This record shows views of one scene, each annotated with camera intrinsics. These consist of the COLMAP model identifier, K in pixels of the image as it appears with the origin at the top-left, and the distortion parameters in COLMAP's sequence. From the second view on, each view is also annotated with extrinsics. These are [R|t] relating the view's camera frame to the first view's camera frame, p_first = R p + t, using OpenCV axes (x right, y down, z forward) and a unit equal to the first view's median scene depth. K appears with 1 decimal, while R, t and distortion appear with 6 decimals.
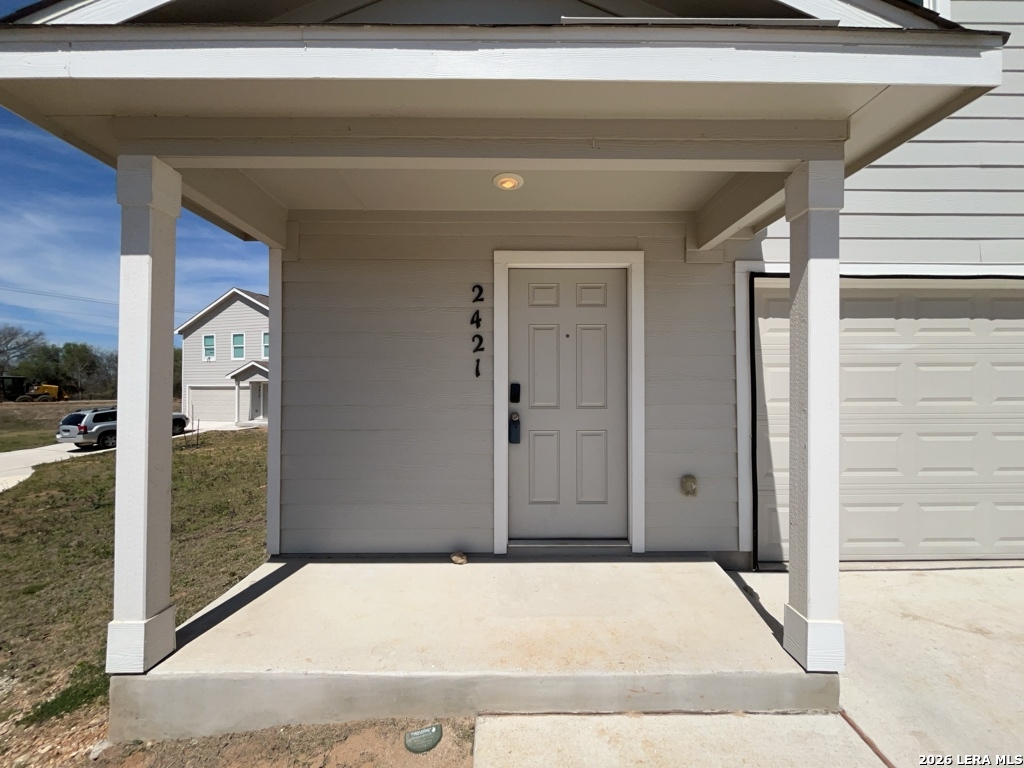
lens RADIAL K [[411.7, 0, 509.1], [0, 411.7, 378.8], [0, 0, 1]] dist [-0.000539, -0.000788]
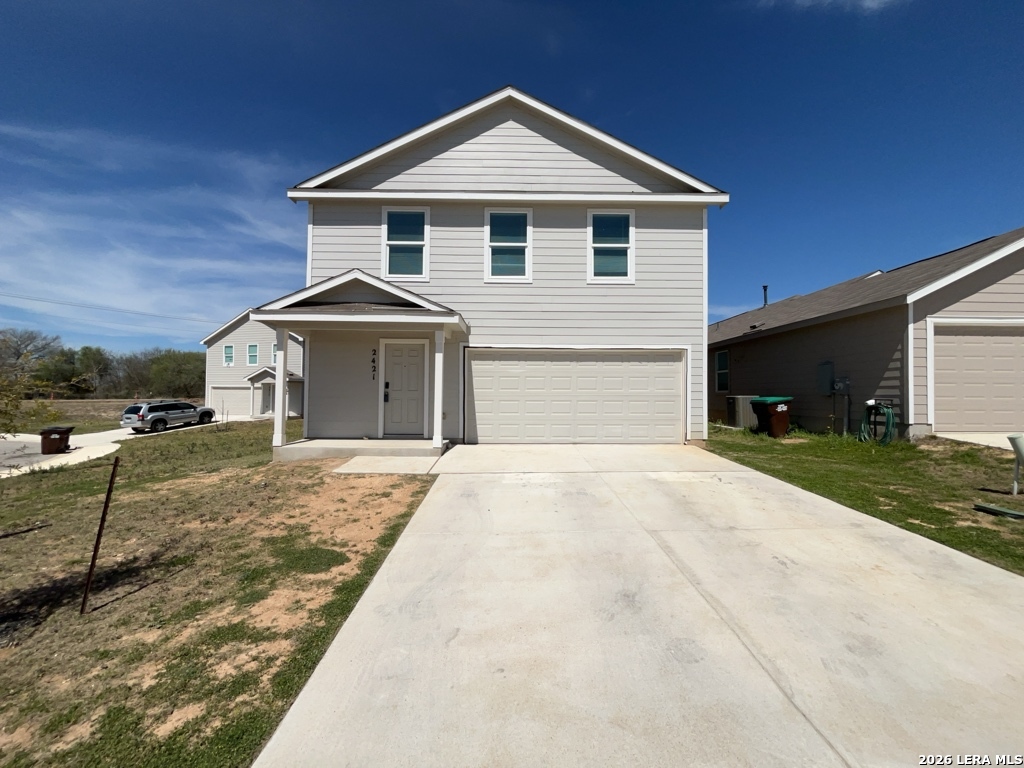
lens RADIAL K [[411.7, 0, 515.5], [0, 411.7, 389.2], [0, 0, 1]] dist [-0.000539, -0.000788]
pose [[0.999792, 0.007895, 0.018810, 0.125595], [-0.008158, 0.999870, 0.013920, 0.001685], [-0.018697, -0.014070, 0.999726, -0.282381]]
